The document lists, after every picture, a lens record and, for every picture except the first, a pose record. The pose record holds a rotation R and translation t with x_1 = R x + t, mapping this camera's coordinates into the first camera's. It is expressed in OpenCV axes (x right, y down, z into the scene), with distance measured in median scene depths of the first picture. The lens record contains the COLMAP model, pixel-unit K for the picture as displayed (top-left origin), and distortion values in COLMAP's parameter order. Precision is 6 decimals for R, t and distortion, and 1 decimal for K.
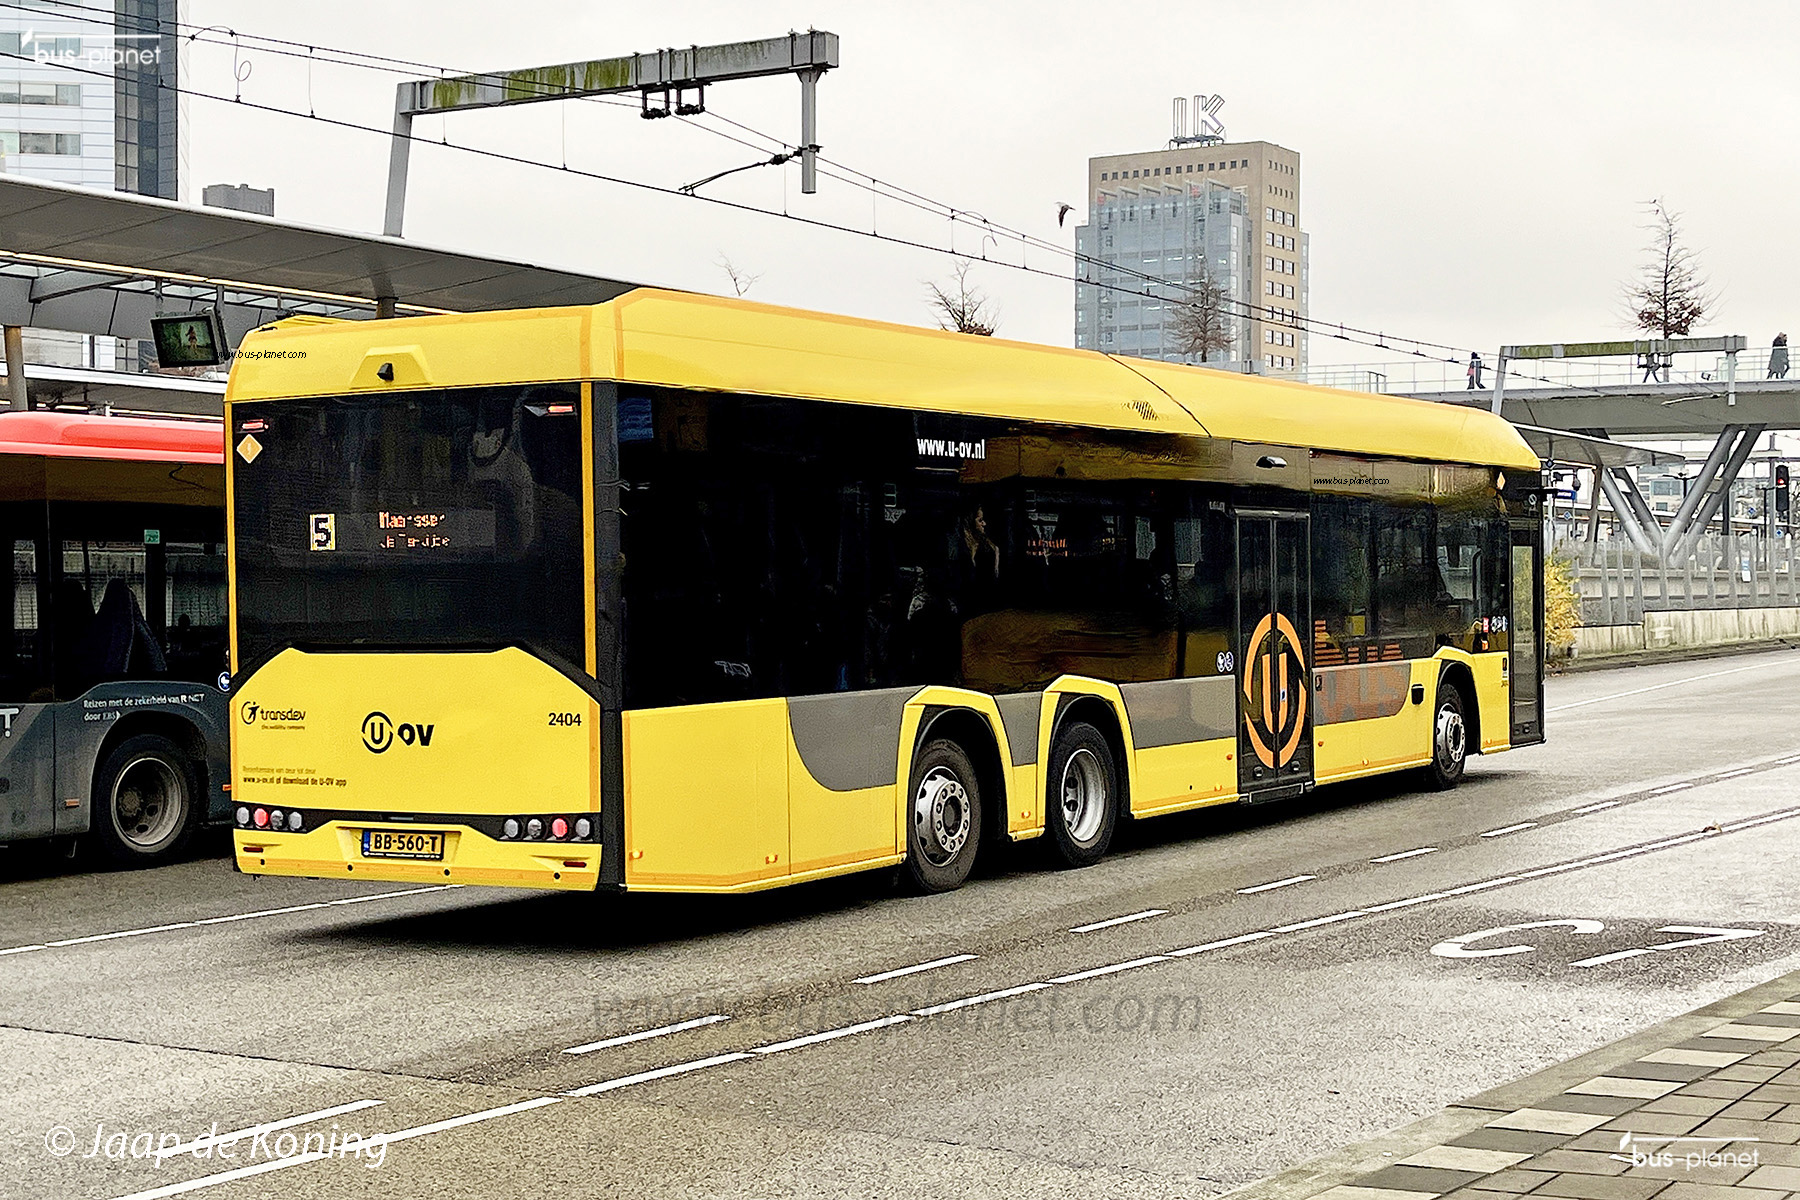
lens RADIAL K [[2601.4, 0, 924.1], [0, 2601.4, 595.1], [0, 0, 1]] dist [0.170419, 0.000000]
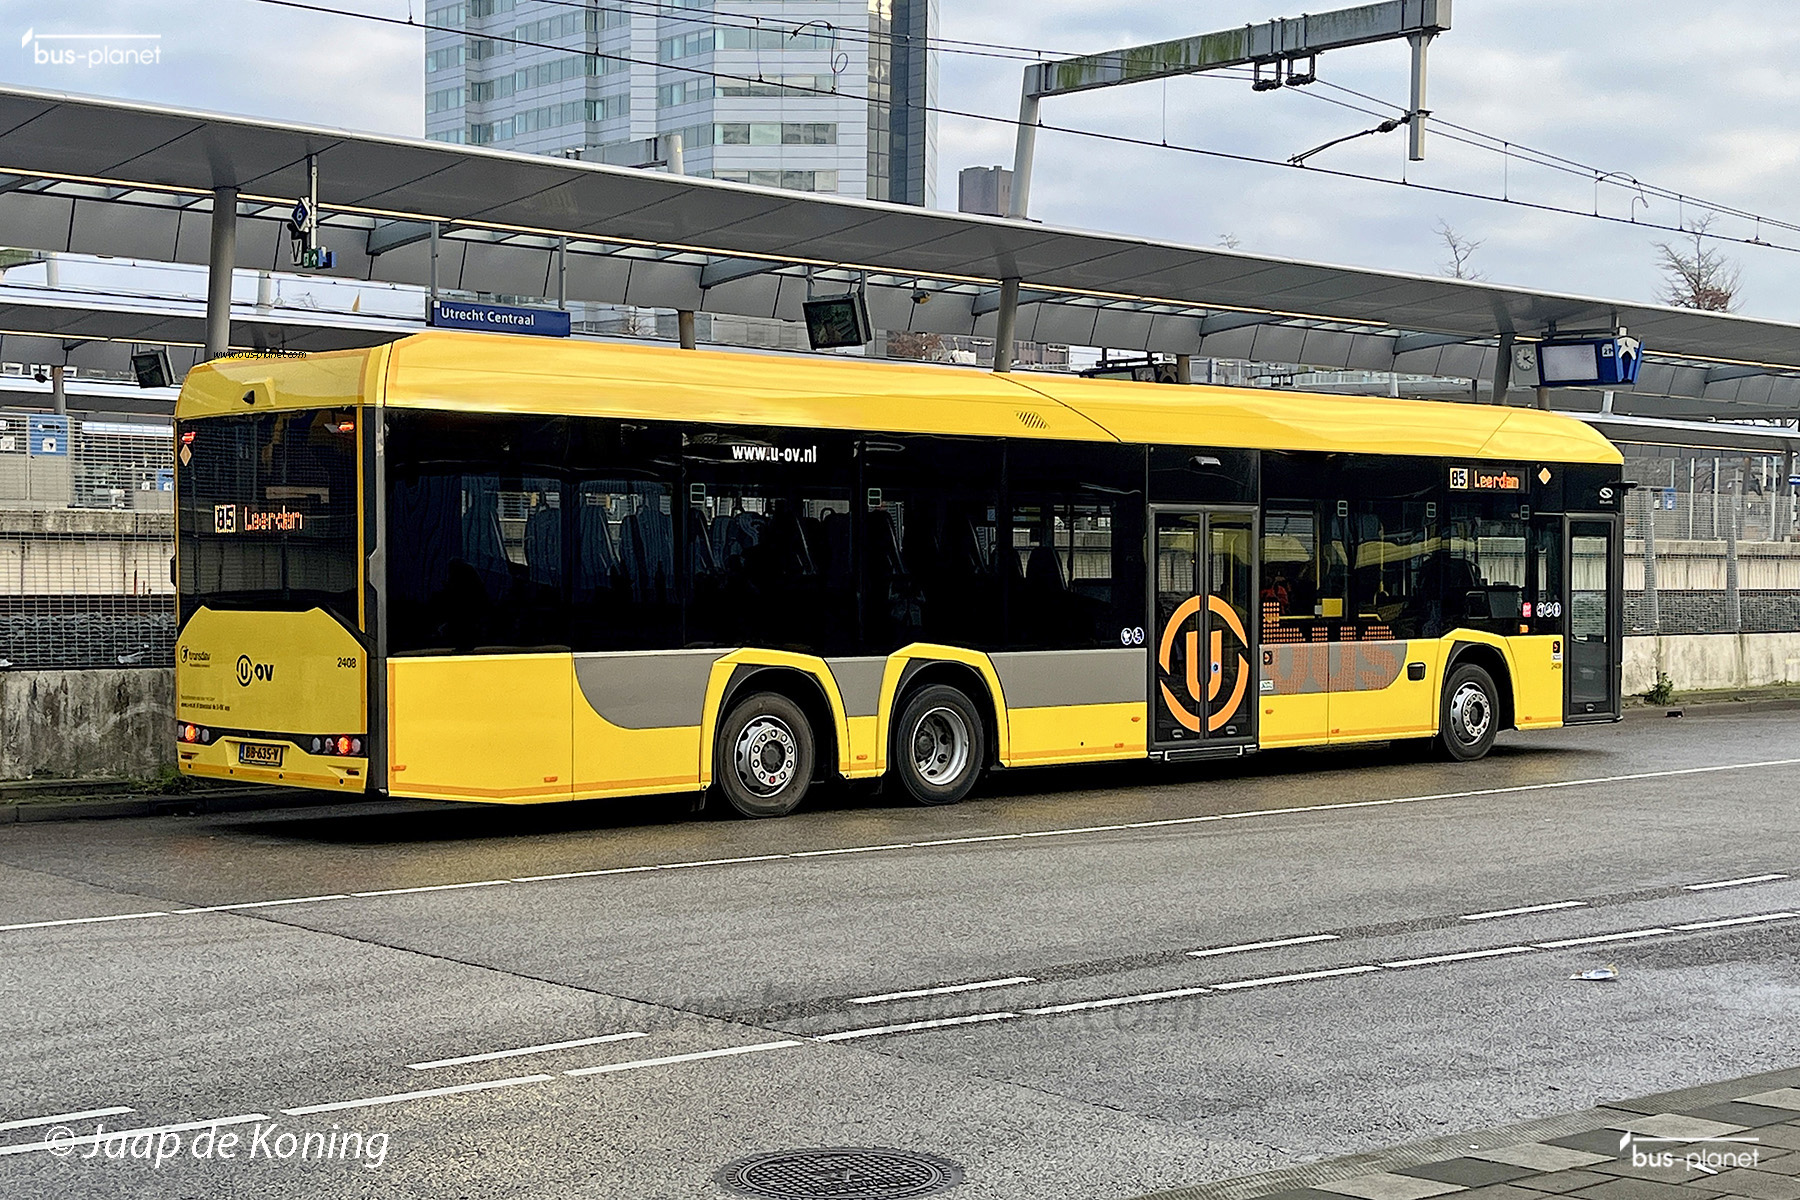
lens RADIAL K [[2659.1, 0, 905.6], [0, 2659.1, 650.0], [0, 0, 1]] dist [0.147895, 0.000000]
pose [[0.962699, 0.022995, -0.269595, 0.322748], [-0.014884, 0.999374, 0.032091, -0.004360], [0.270164, -0.026881, 0.962439, -0.145900]]
